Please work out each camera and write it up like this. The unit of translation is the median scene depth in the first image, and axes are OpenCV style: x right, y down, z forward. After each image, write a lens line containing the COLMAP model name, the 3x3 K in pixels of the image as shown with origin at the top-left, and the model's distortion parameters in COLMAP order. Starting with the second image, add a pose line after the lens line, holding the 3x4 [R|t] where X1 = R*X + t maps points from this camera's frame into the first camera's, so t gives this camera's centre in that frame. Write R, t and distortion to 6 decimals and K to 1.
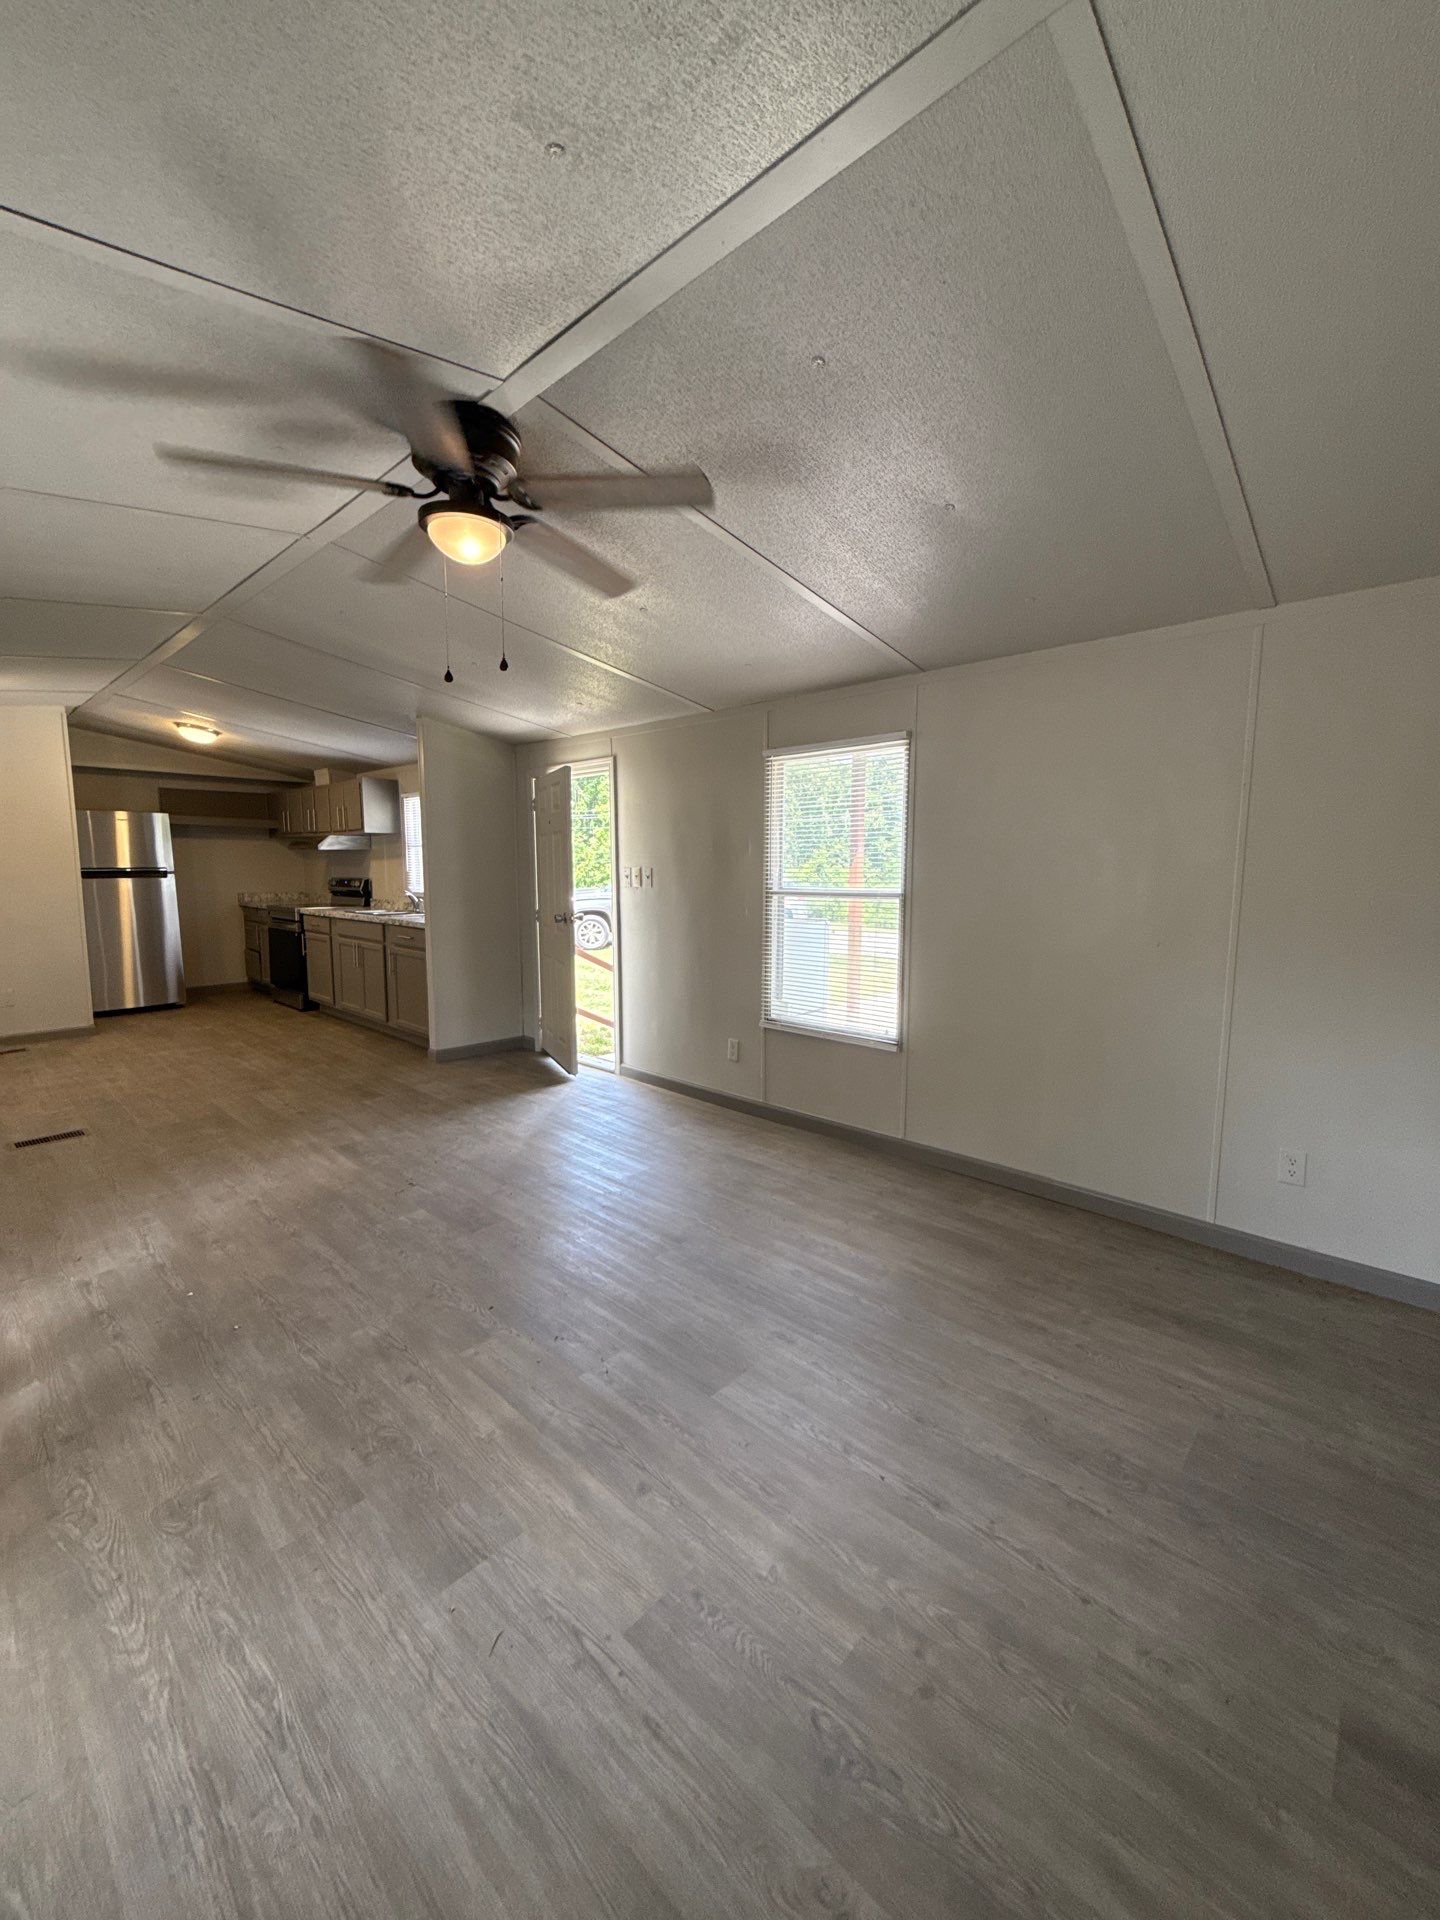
lens RADIAL K [[778.7, 0, 721.9], [0, 778.7, 952.9], [0, 0, 1]] dist [-0.003292, -0.000239]
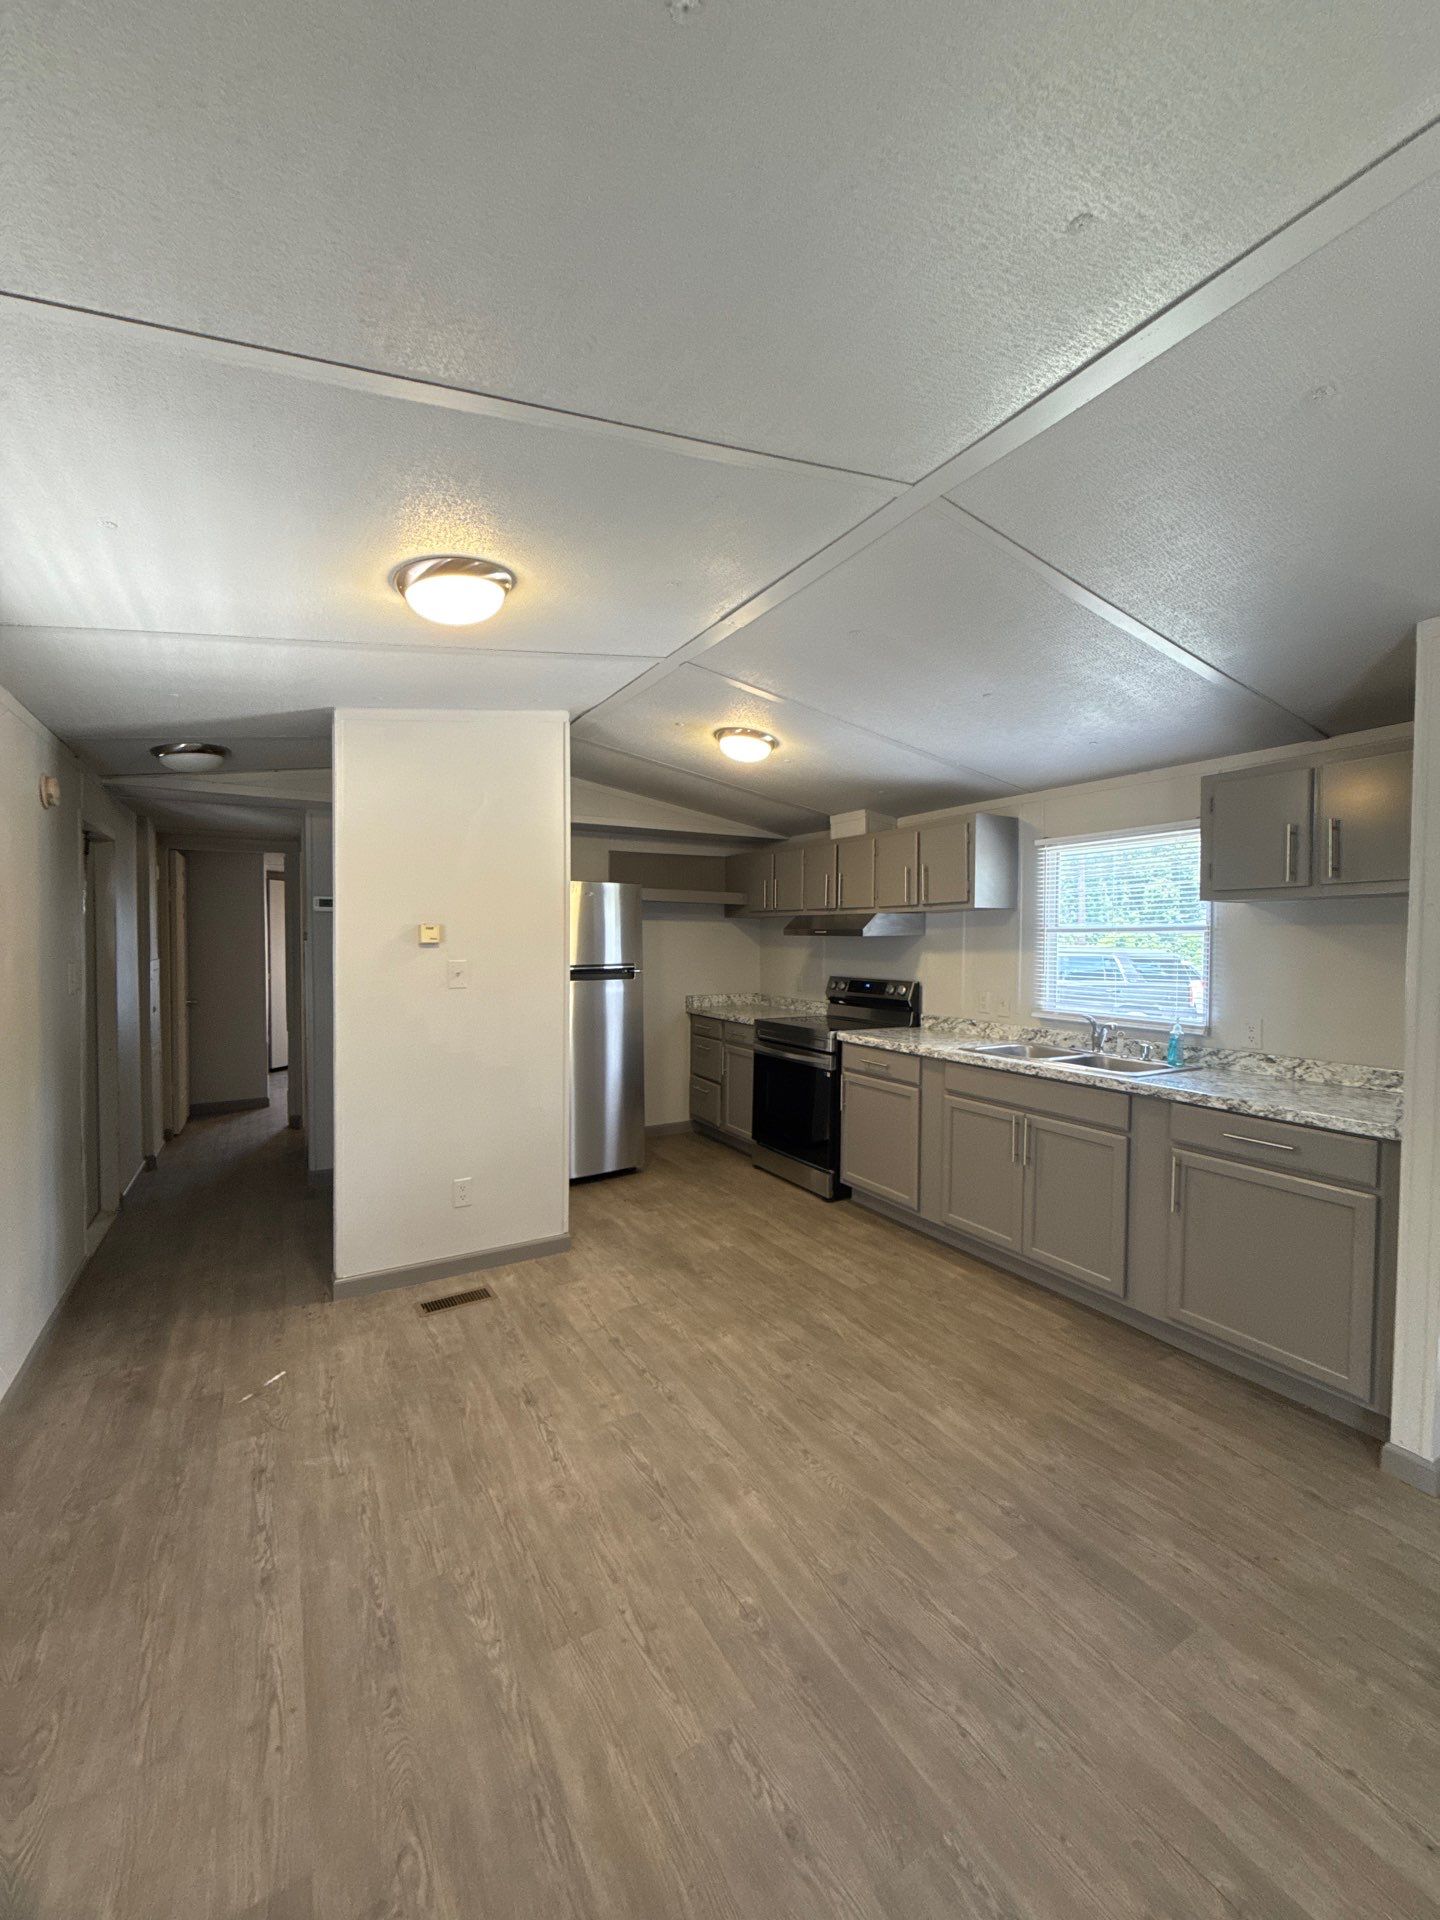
lens RADIAL K [[778.7, 0, 719.2], [0, 778.7, 956.9], [0, 0, 1]] dist [-0.003292, -0.000239]
pose [[0.958481, 0.006173, -0.285091, -0.432002], [-0.031607, 0.995905, -0.084699, -0.058277], [0.283400, 0.090194, 0.954751, 0.364258]]
